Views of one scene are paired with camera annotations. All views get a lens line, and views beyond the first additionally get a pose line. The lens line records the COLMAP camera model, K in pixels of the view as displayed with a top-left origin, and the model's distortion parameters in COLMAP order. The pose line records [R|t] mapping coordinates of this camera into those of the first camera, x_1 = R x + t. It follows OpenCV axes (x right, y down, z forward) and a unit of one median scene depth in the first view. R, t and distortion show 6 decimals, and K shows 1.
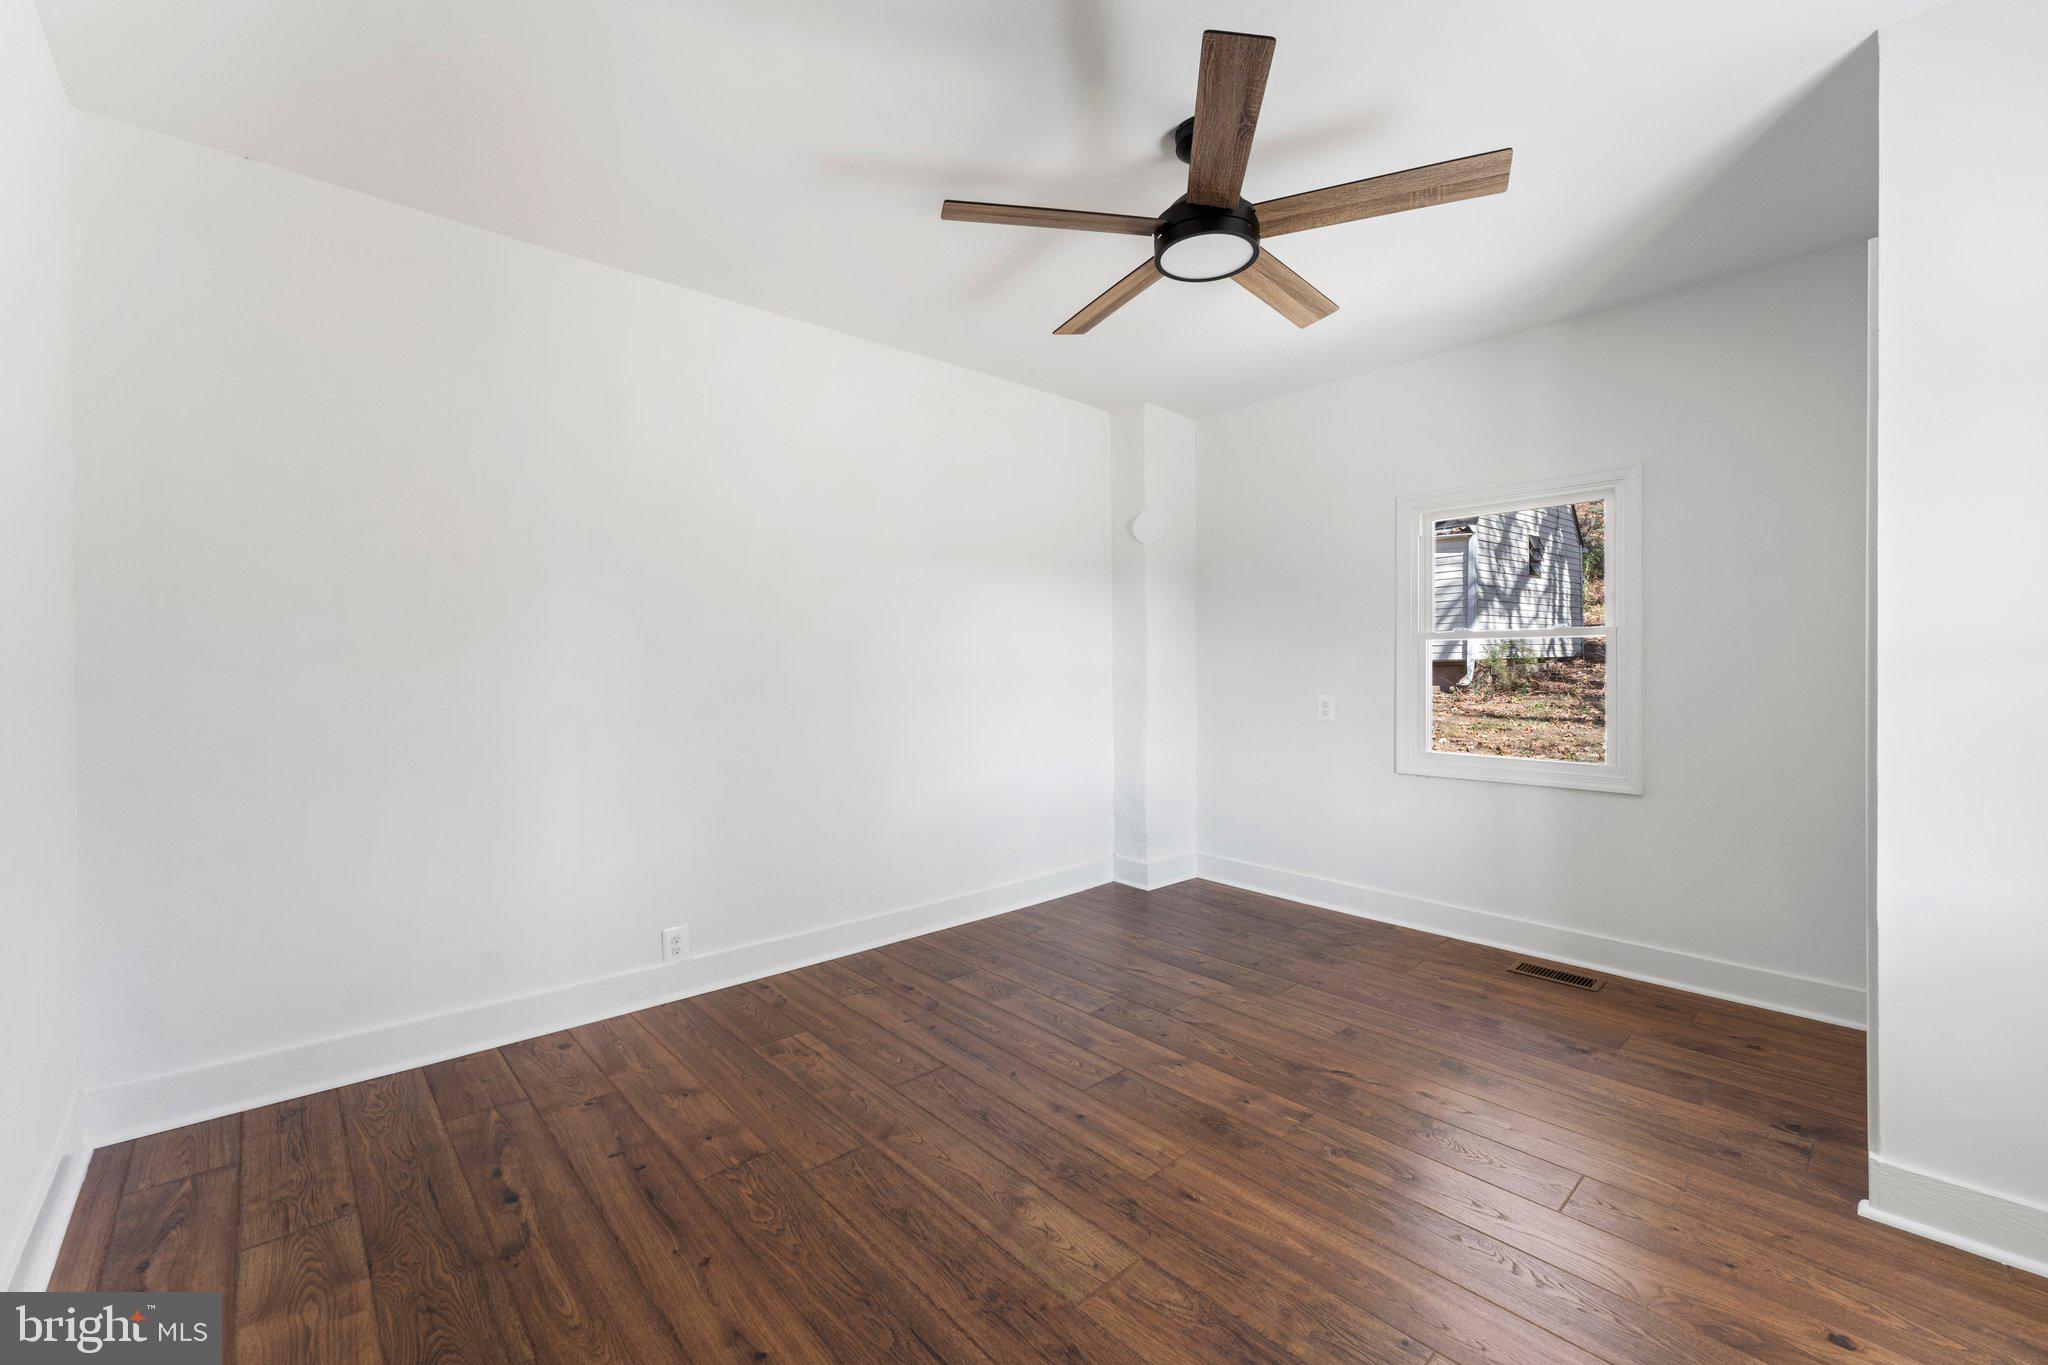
lens RADIAL K [[819.5, 0, 1026.7], [0, 819.5, 674.6], [0, 0, 1]] dist [-0.001914, 0.000000]
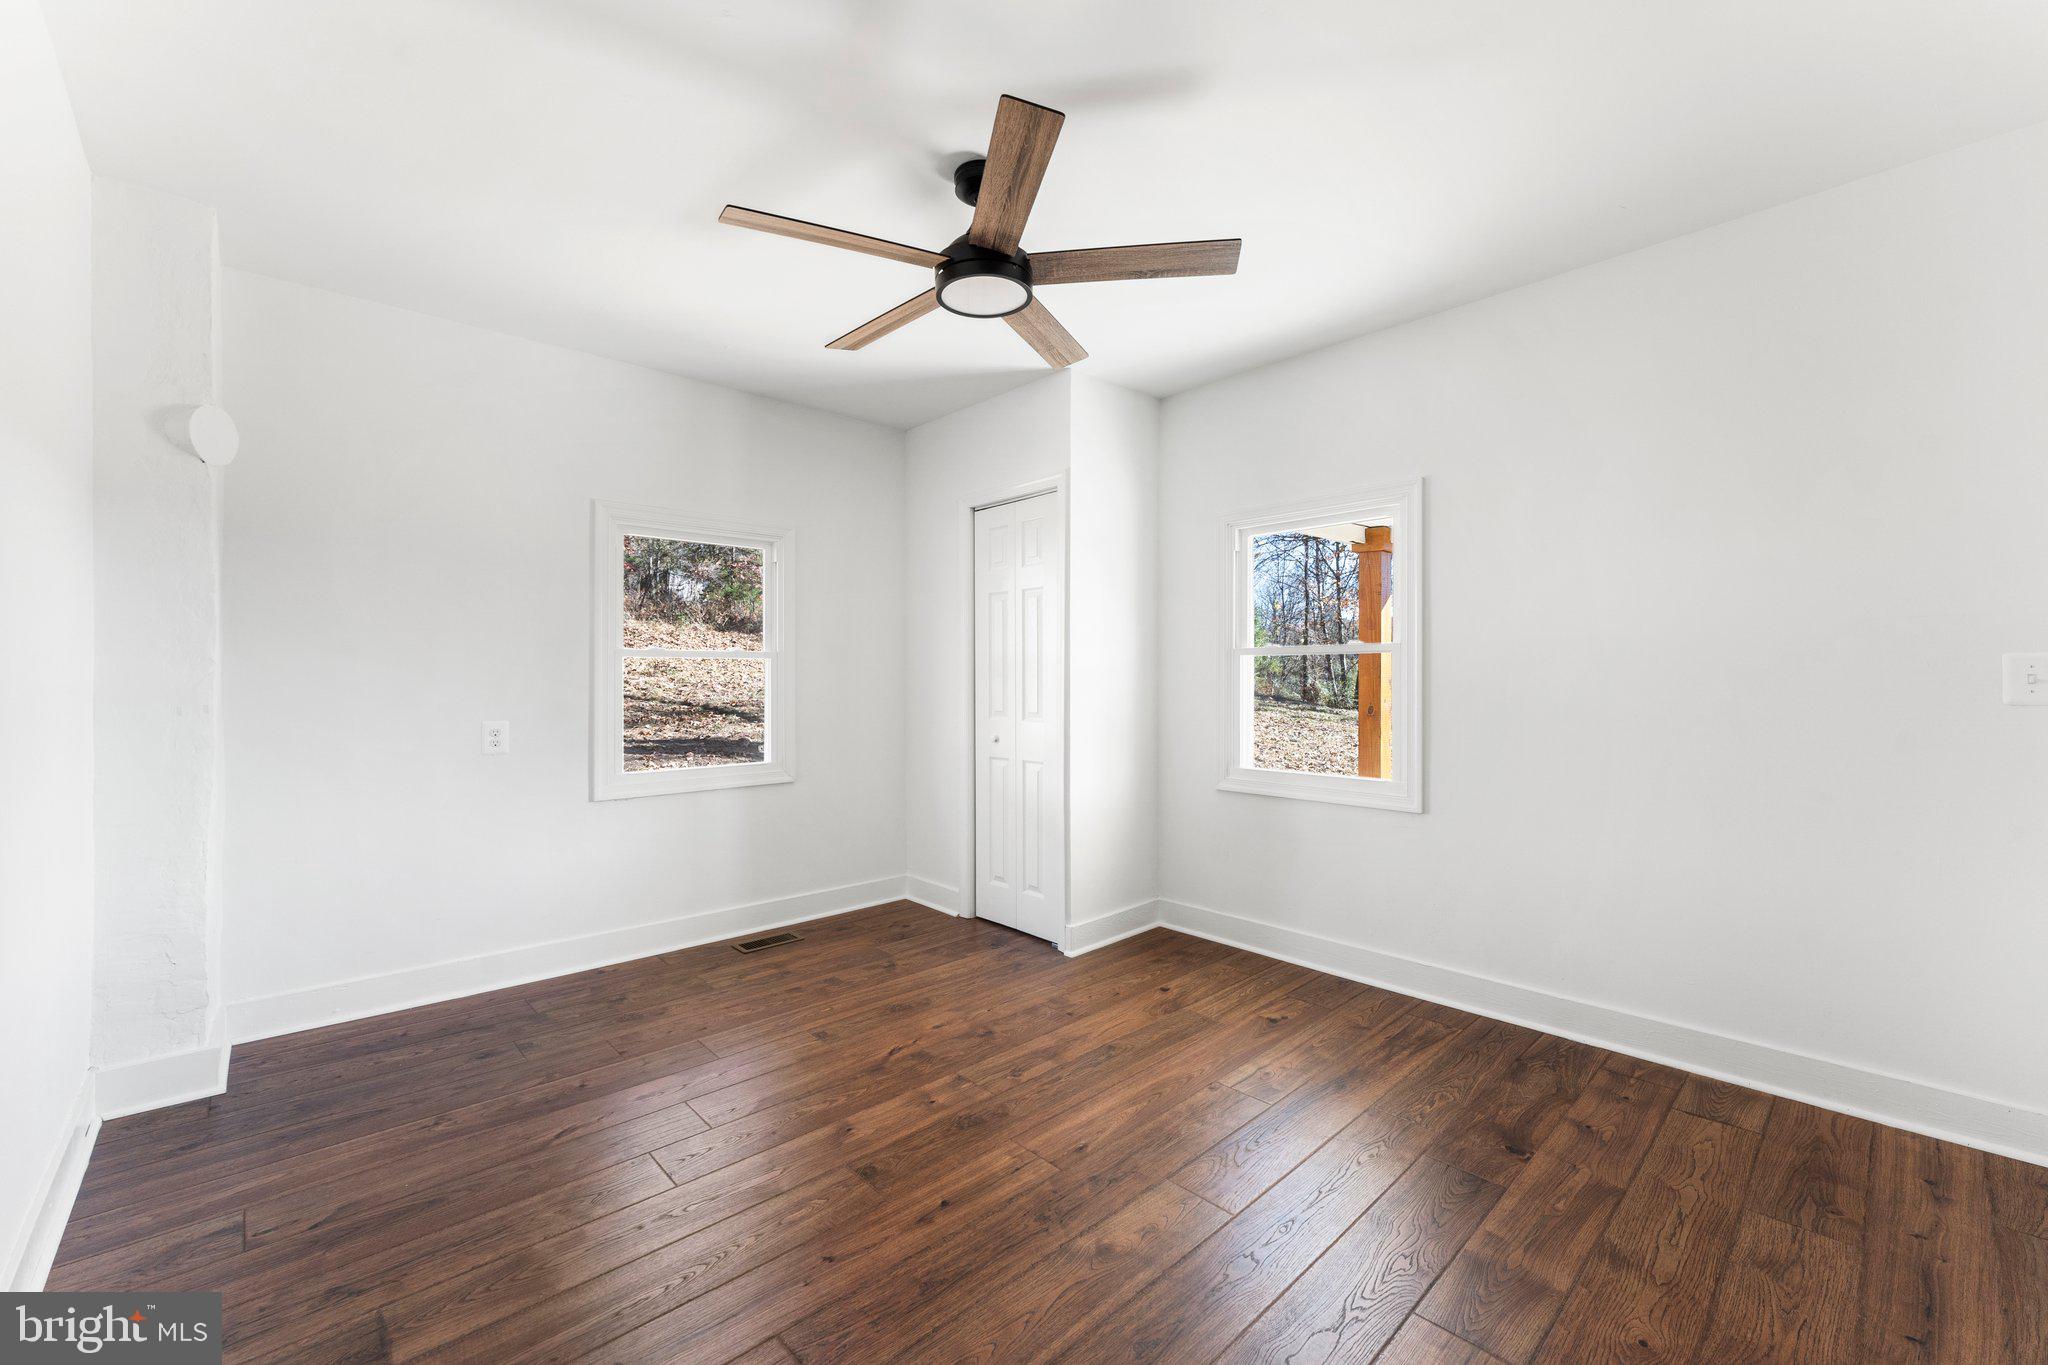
lens RADIAL K [[819.5, 0, 1016.7], [0, 819.5, 690.4], [0, 0, 1]] dist [-0.001914, 0.000000]
pose [[0.007602, -0.011867, 0.999901, -0.656922], [0.016203, 0.999800, 0.011743, -0.009865], [-0.999840, 0.016112, 0.007792, 0.752613]]
